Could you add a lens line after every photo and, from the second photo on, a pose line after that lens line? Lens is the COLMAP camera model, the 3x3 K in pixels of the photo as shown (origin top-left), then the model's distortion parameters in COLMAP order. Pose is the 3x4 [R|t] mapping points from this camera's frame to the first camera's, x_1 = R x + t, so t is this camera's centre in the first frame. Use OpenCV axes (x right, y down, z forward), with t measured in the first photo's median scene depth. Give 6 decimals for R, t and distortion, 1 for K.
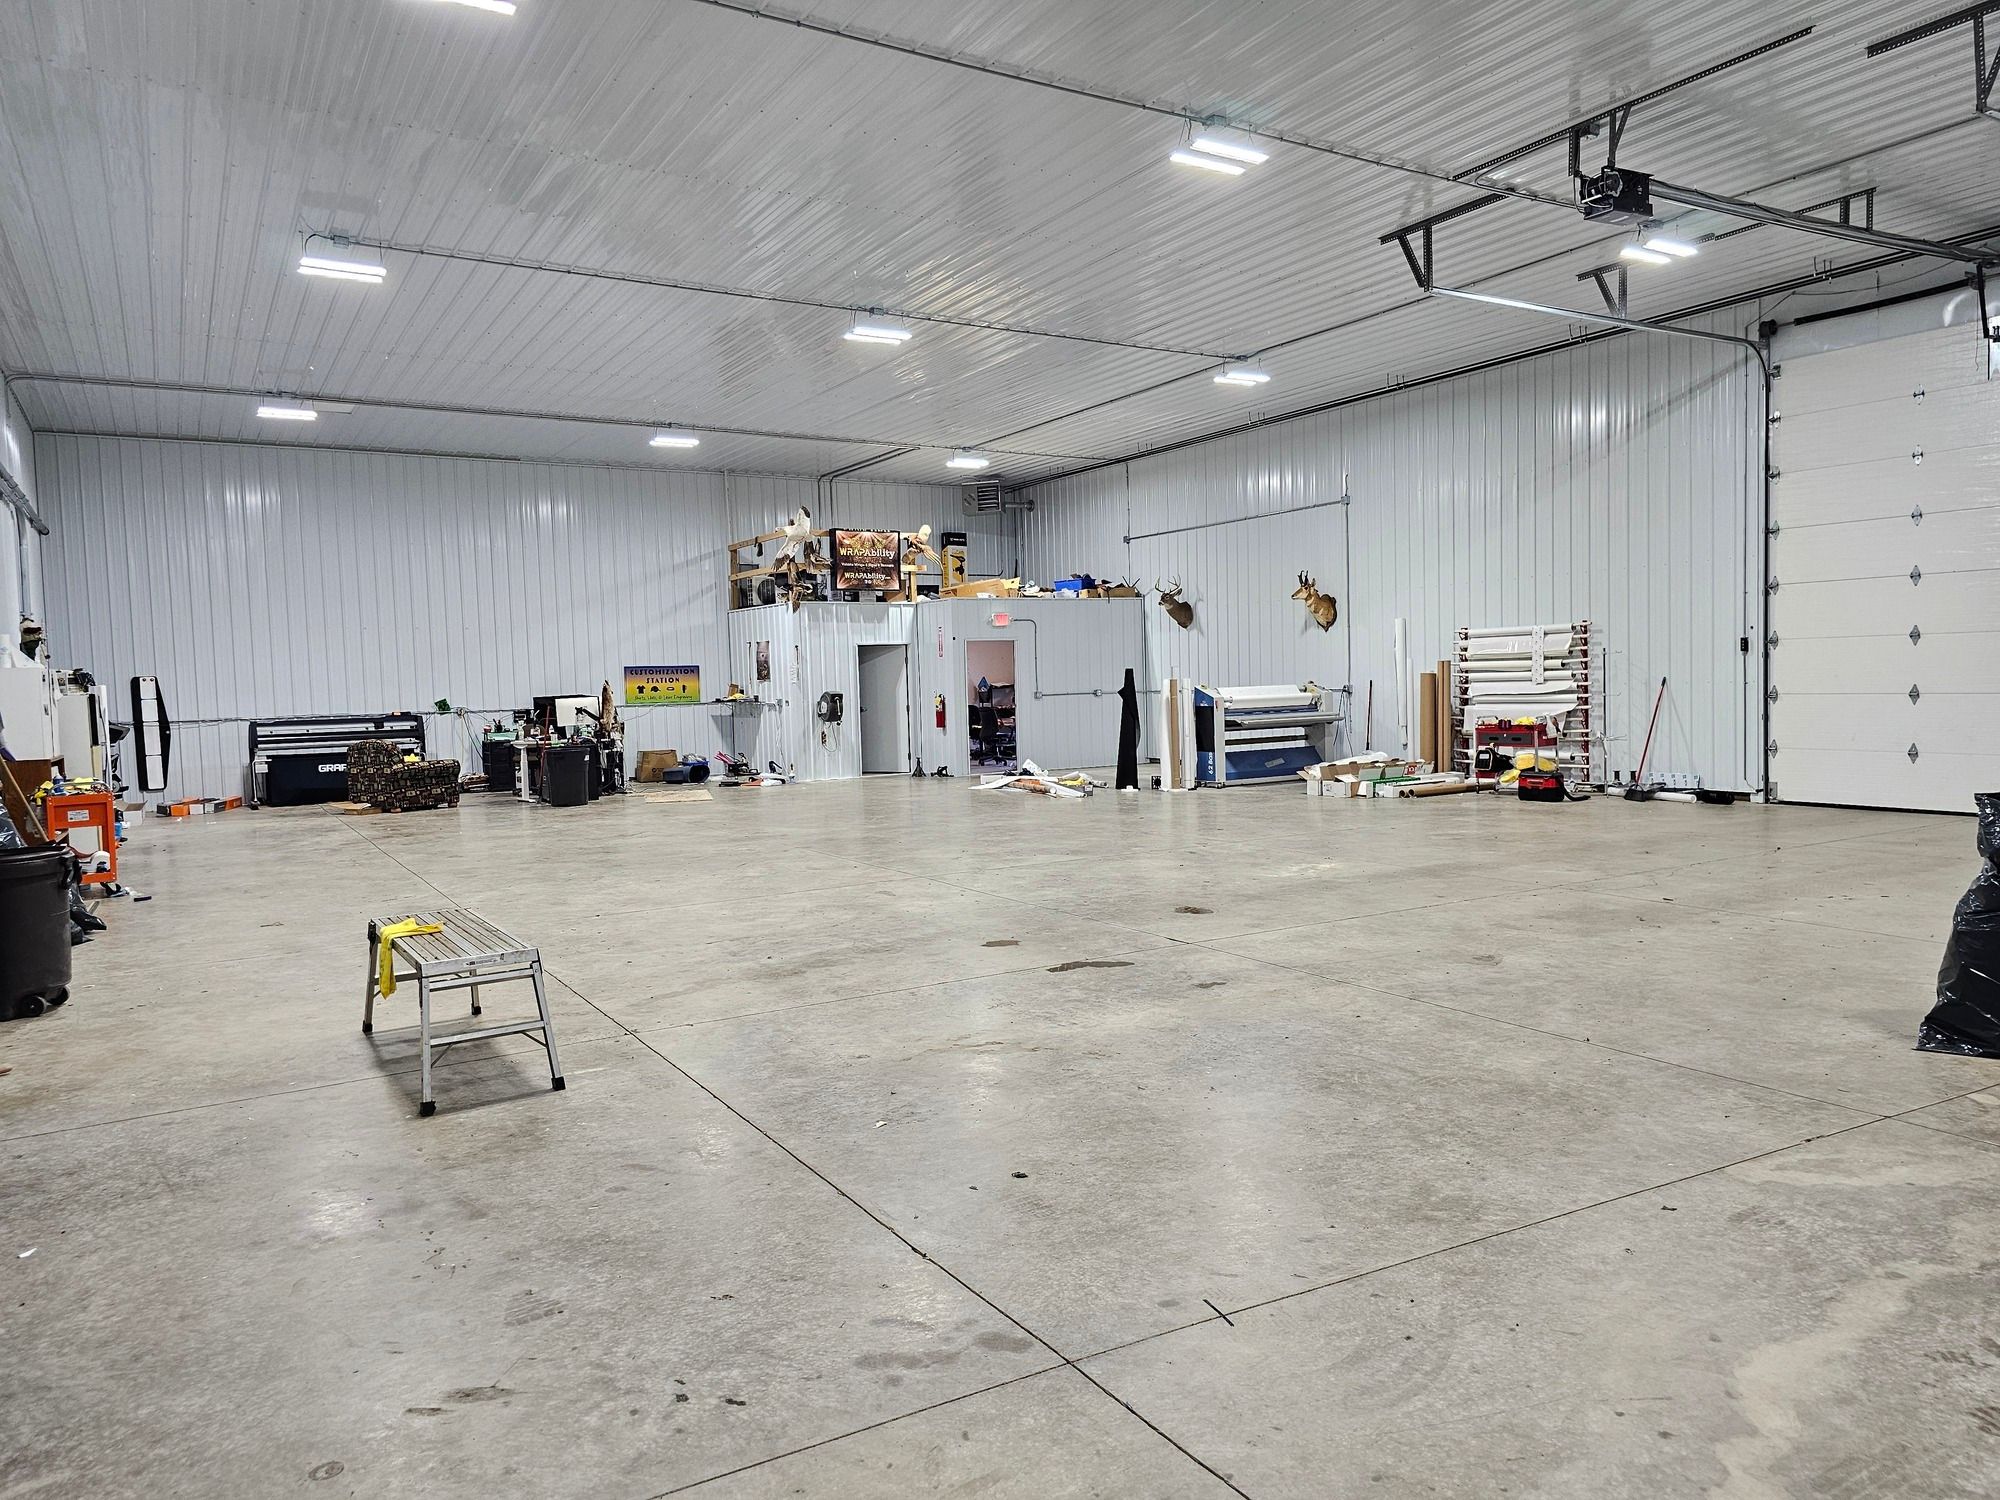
lens RADIAL K [[1334.5, 0, 986.1], [0, 1334.5, 758.3], [0, 0, 1]] dist [0.056438, -0.056380]
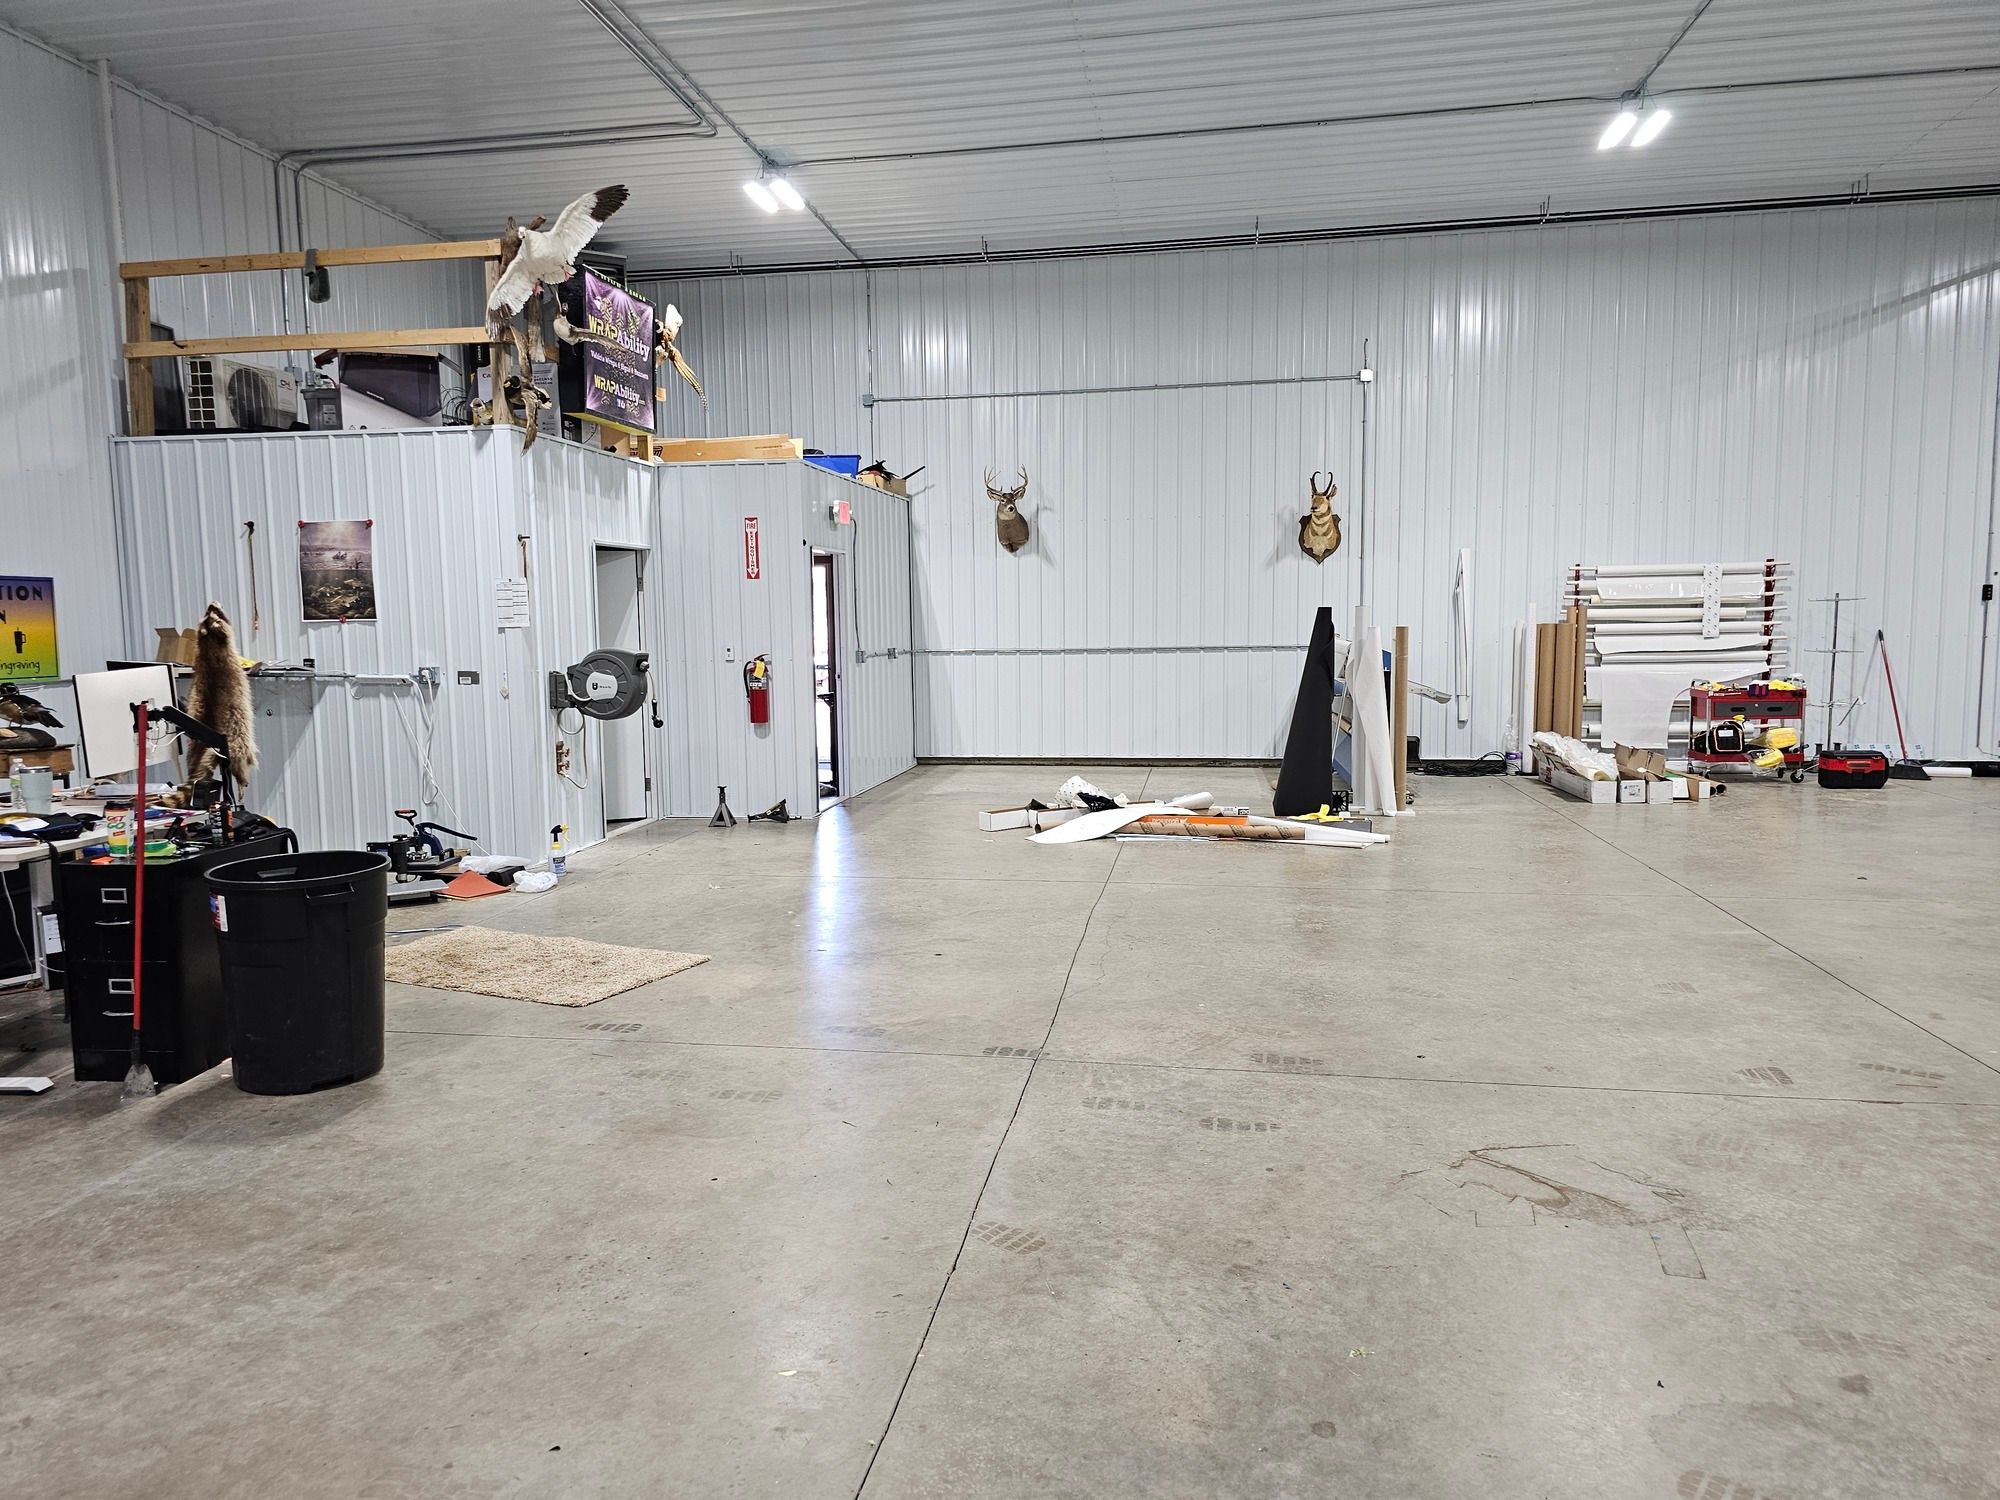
lens RADIAL K [[1334.5, 0, 963.9], [0, 1334.5, 739.8], [0, 0, 1]] dist [0.056438, -0.056380]
pose [[0.652297, -0.047144, 0.756496, -0.360520], [0.042212, 0.998774, 0.025844, -0.026613], [-0.756787, 0.015075, 0.653488, 0.622925]]
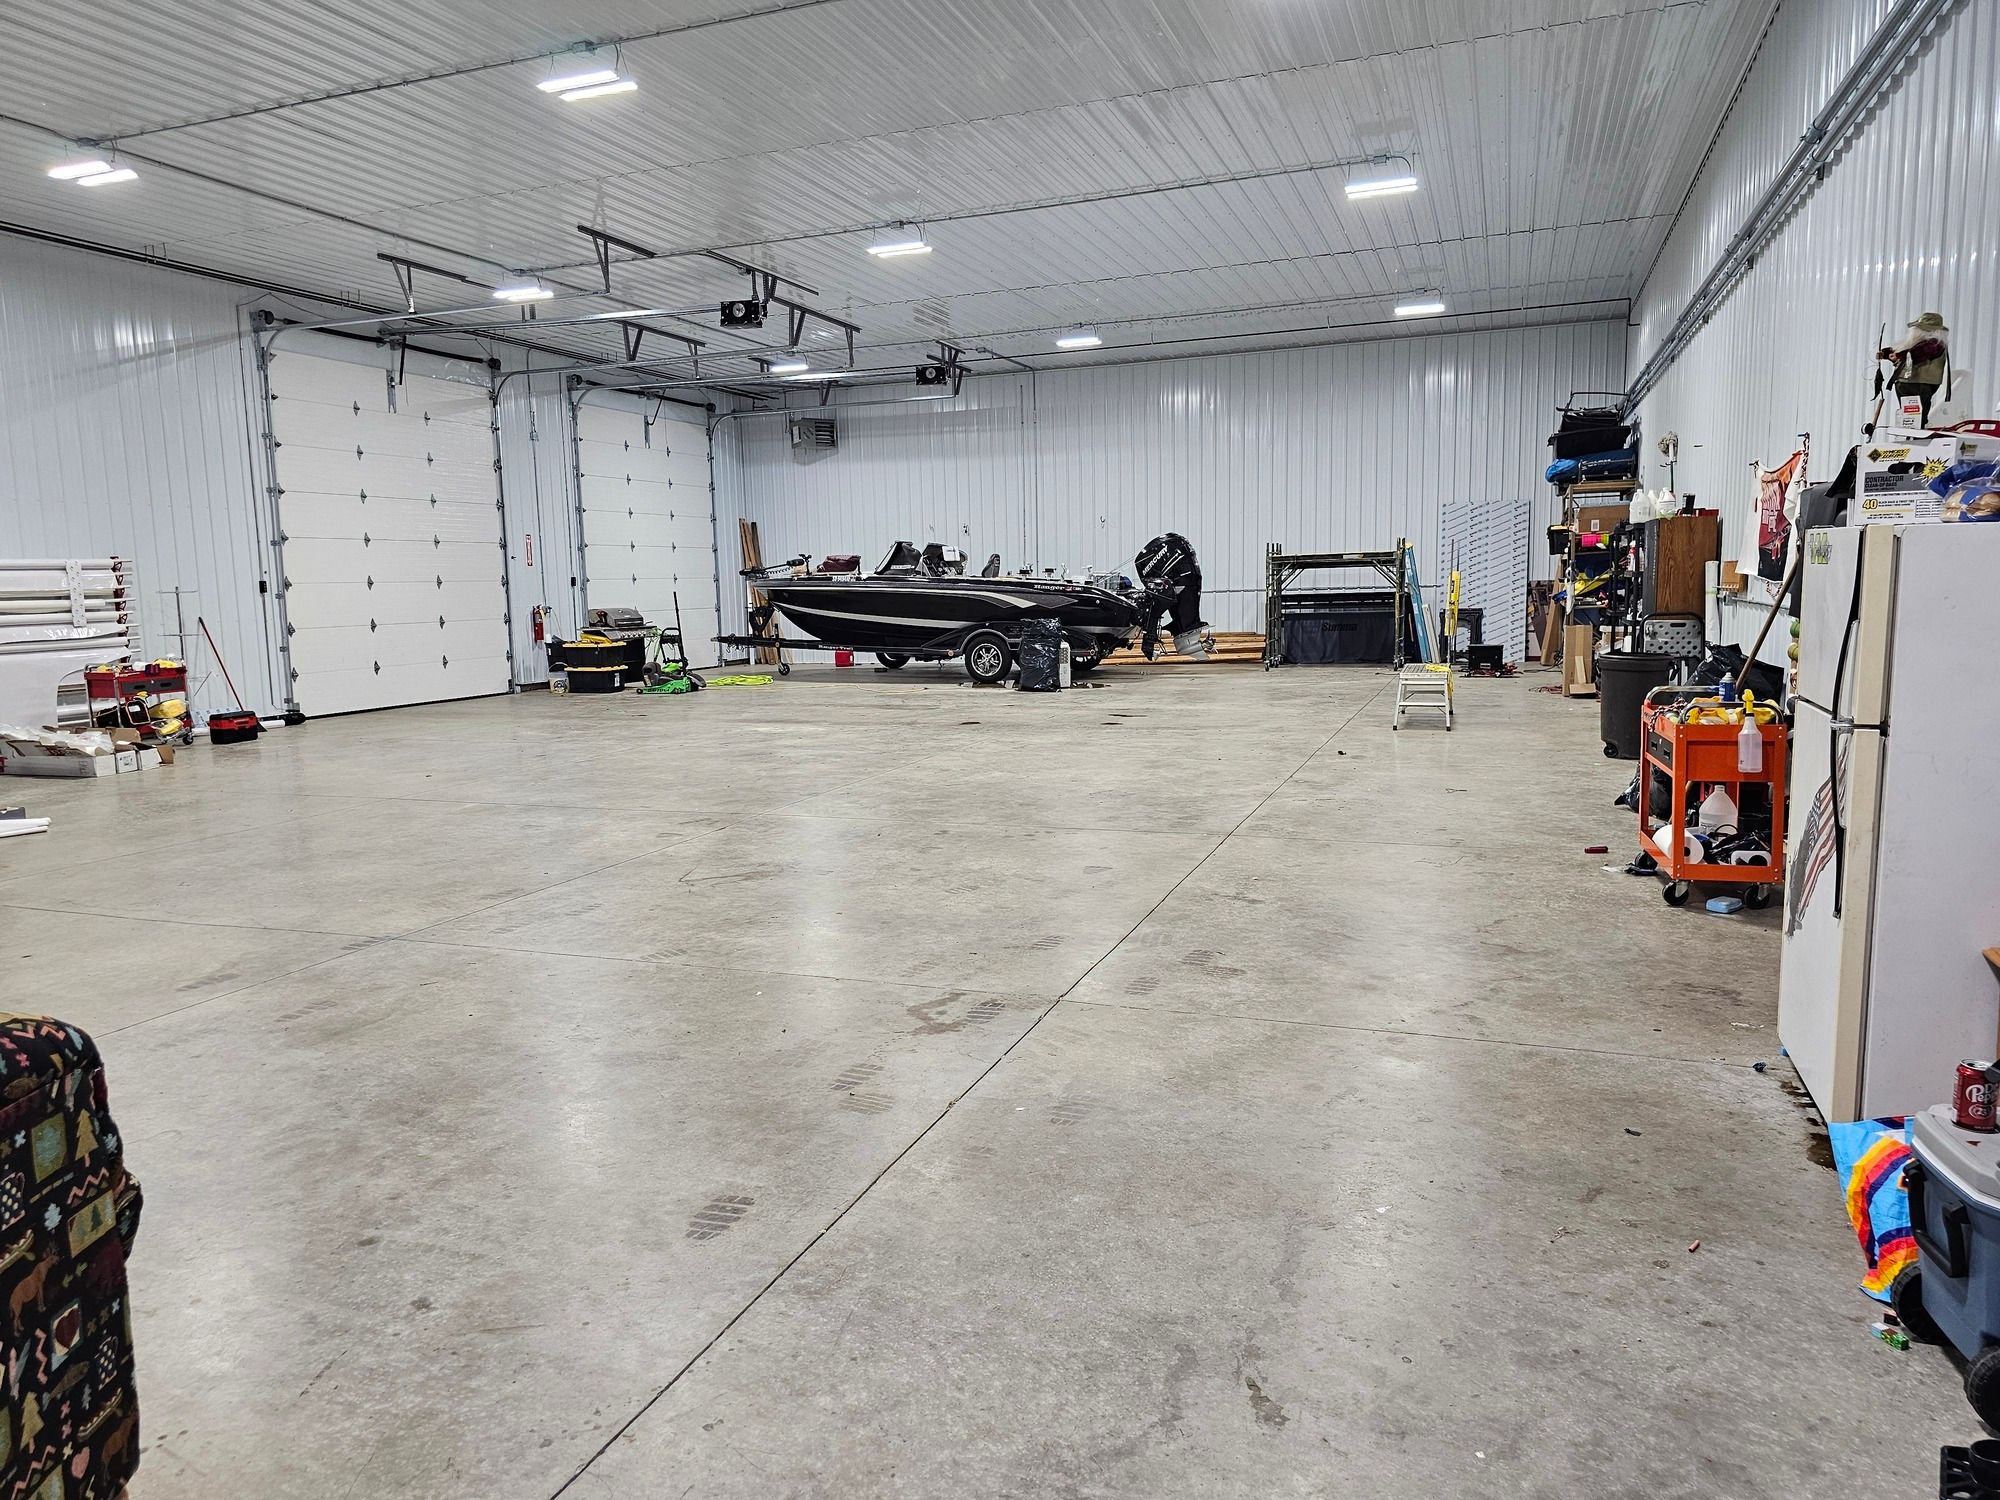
lens RADIAL K [[1334.5, 0, 994.4], [0, 1334.5, 751.6], [0, 0, 1]] dist [0.056438, -0.056380]
pose [[-0.624674, -0.053951, 0.779020, -0.487040], [0.093576, 0.985250, 0.143269, -0.035241], [-0.775259, 0.162394, -0.610412, 0.831320]]
